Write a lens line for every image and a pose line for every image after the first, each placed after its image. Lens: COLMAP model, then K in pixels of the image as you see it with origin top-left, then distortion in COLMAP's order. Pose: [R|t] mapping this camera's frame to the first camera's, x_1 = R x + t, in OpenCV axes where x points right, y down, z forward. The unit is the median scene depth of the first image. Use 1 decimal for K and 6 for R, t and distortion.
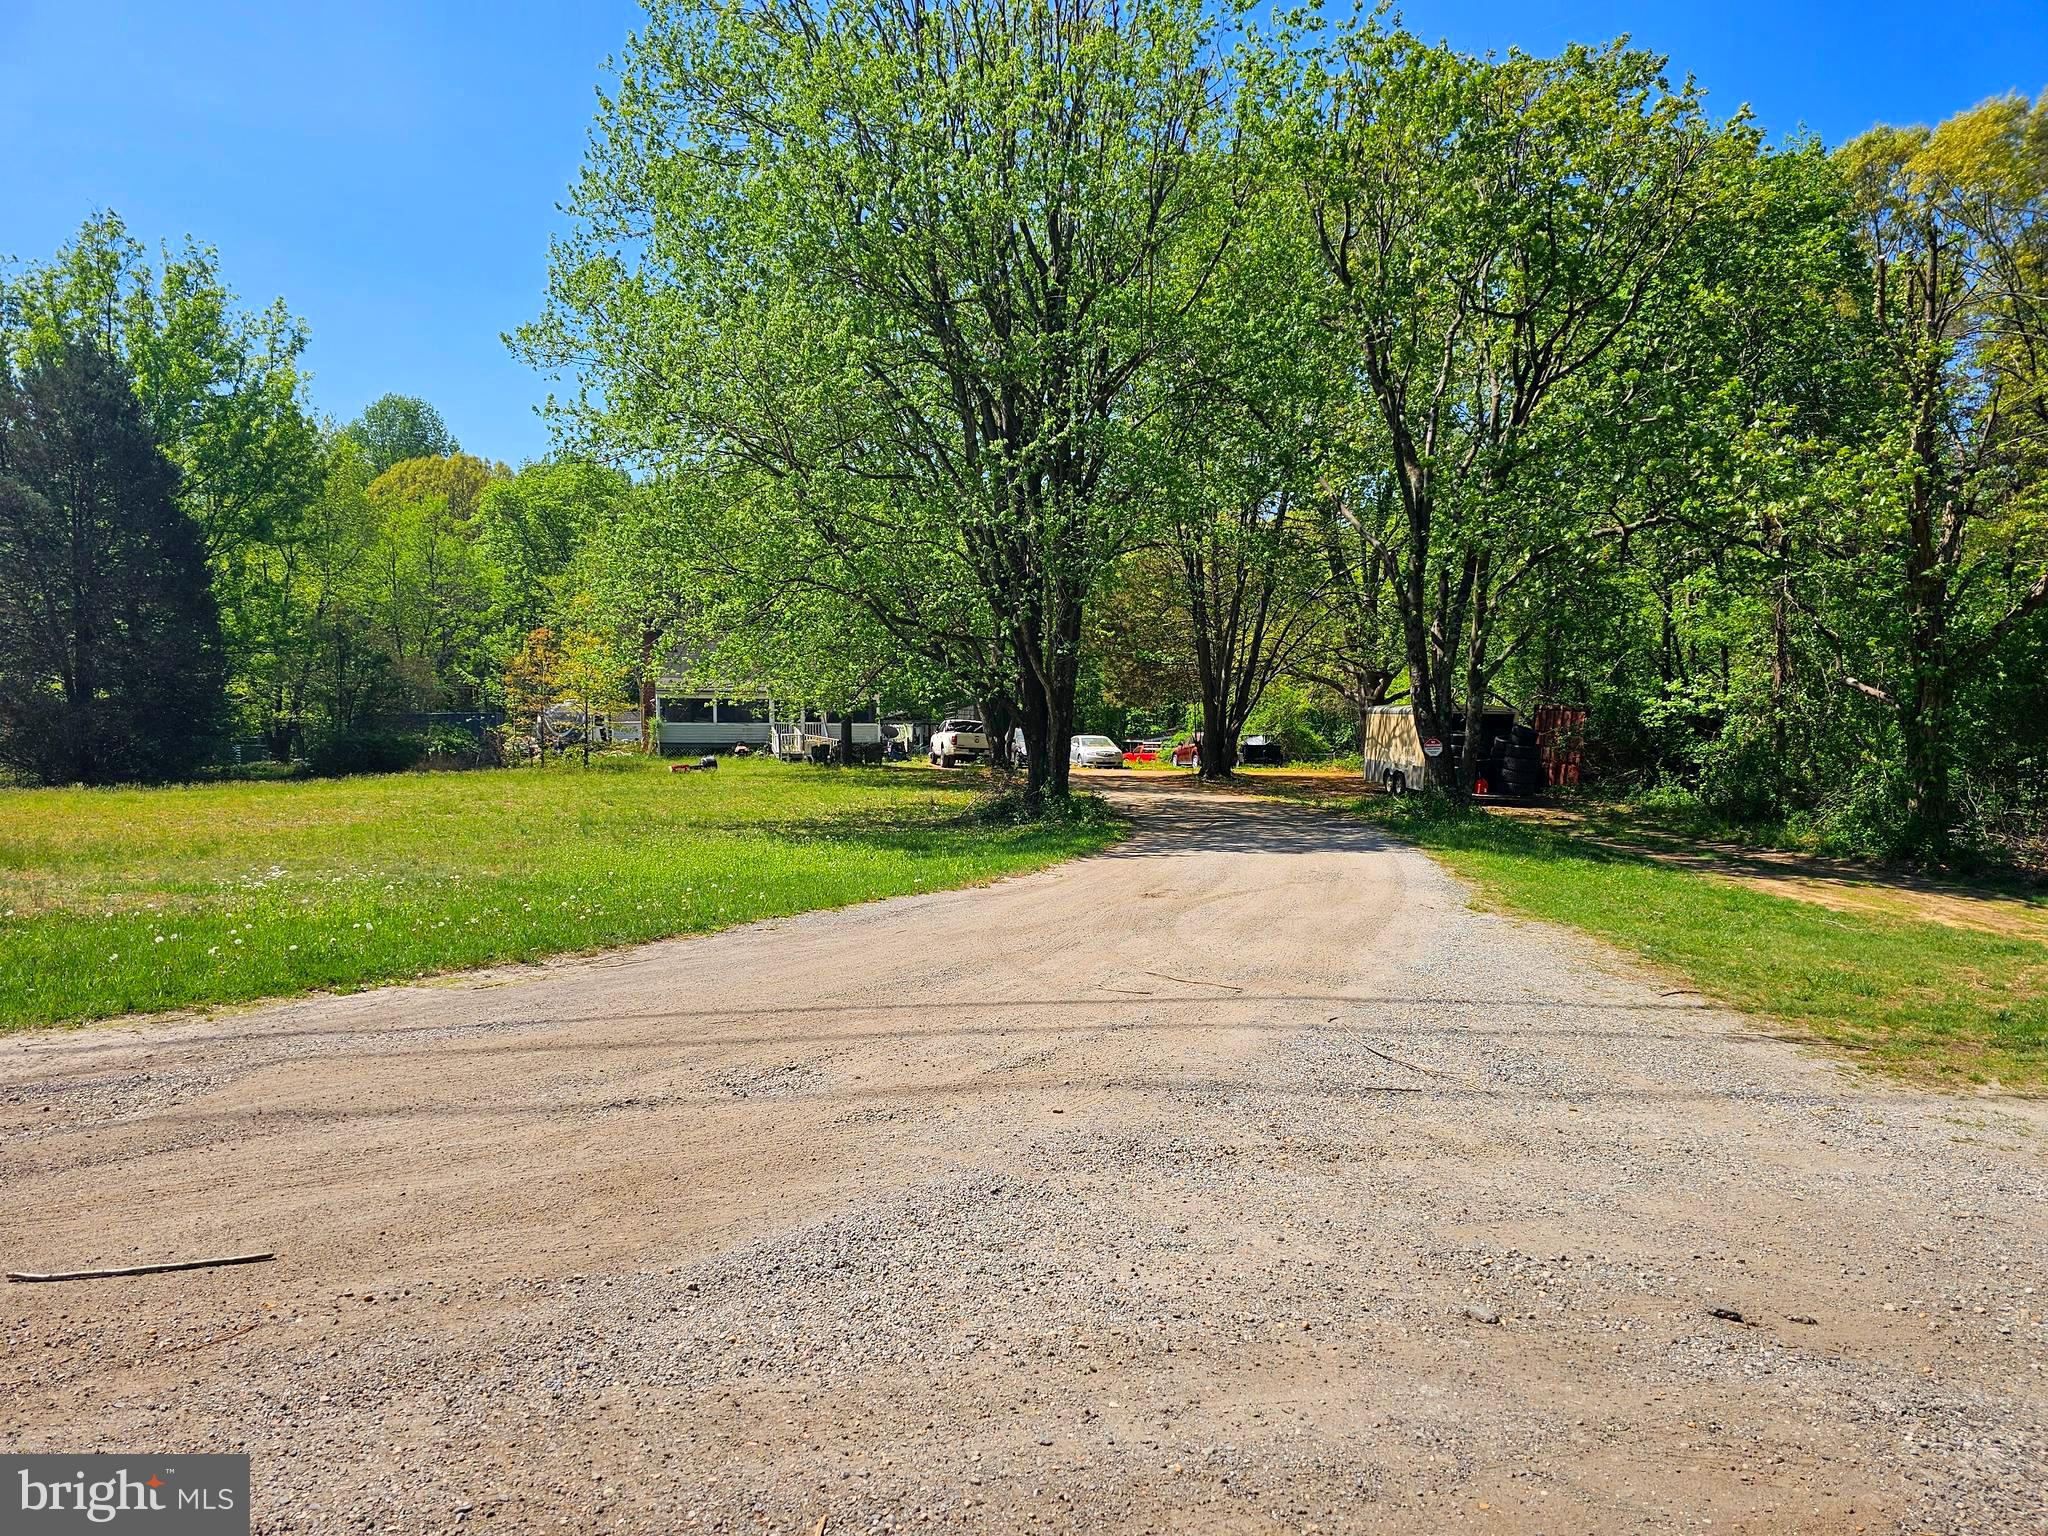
lens RADIAL K [[1394.3, 0, 1036.3], [0, 1394.3, 782.8], [0, 0, 1]] dist [0.041685, 0.011731]
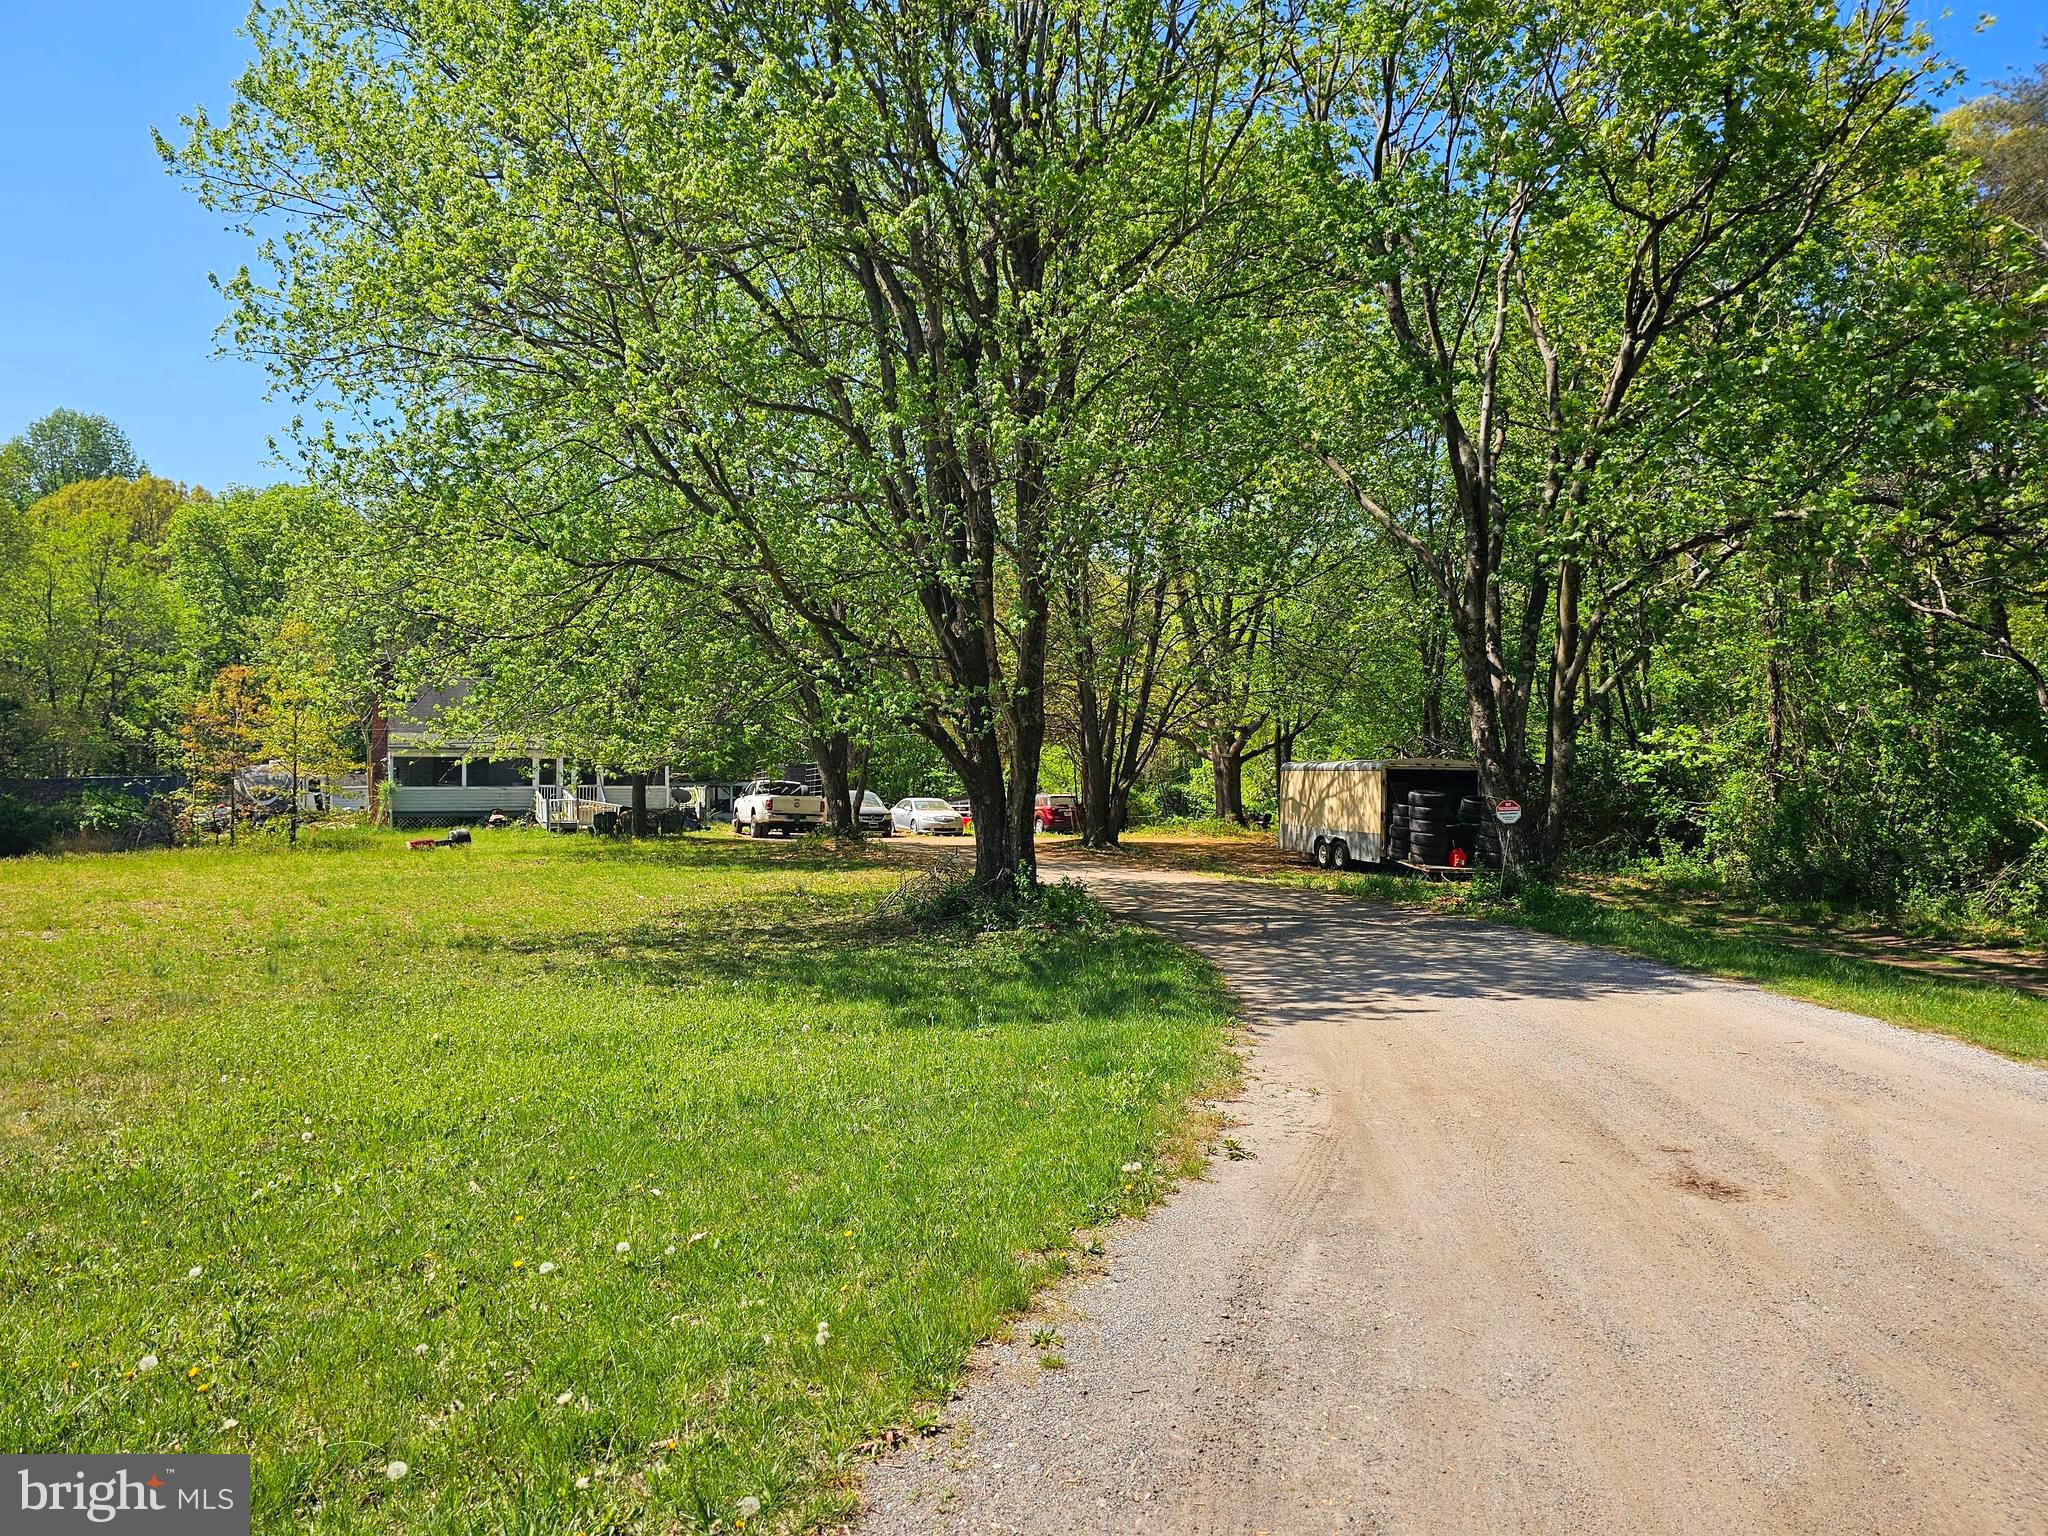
lens RADIAL K [[1348.5, 0, 1003.9], [0, 1348.5, 749.5], [0, 0, 1]] dist [0.051053, -0.052005]
pose [[0.986470, -0.001520, 0.163934, -0.050878], [0.012971, 0.997546, -0.068804, -0.005956], [-0.163427, 0.069999, 0.984069, 0.171485]]
